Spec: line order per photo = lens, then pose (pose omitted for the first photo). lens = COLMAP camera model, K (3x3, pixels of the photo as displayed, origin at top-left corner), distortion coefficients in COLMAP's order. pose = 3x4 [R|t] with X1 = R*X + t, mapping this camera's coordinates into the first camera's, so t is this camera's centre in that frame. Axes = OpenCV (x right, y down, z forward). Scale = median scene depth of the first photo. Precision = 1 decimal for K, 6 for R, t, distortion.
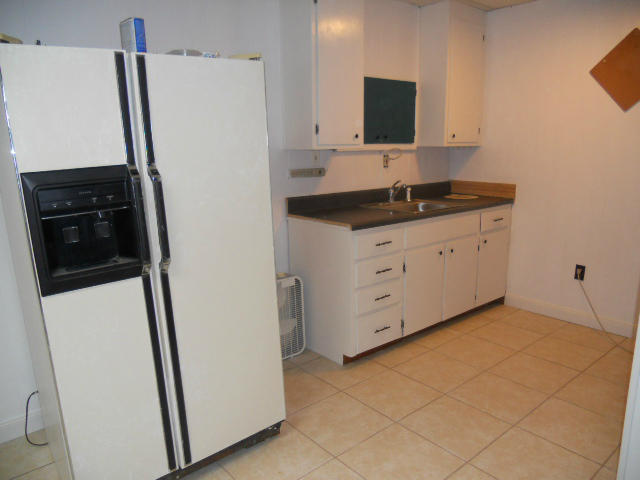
lens RADIAL K [[480.5, 0, 320.0], [0, 480.5, 240.0], [0, 0, 1]] dist [-0.049532, 0.004310]
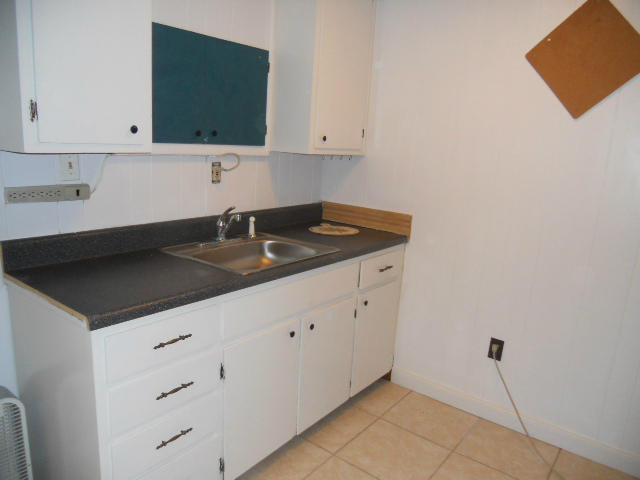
lens RADIAL K [[480.5, 0, 320.0], [0, 480.5, 240.0], [0, 0, 1]] dist [-0.049532, 0.004310]
pose [[0.975137, 0.021782, 0.220531, 0.135373], [-0.024969, 0.999620, 0.011675, -0.088666], [-0.220193, -0.016892, 0.975310, 0.366051]]
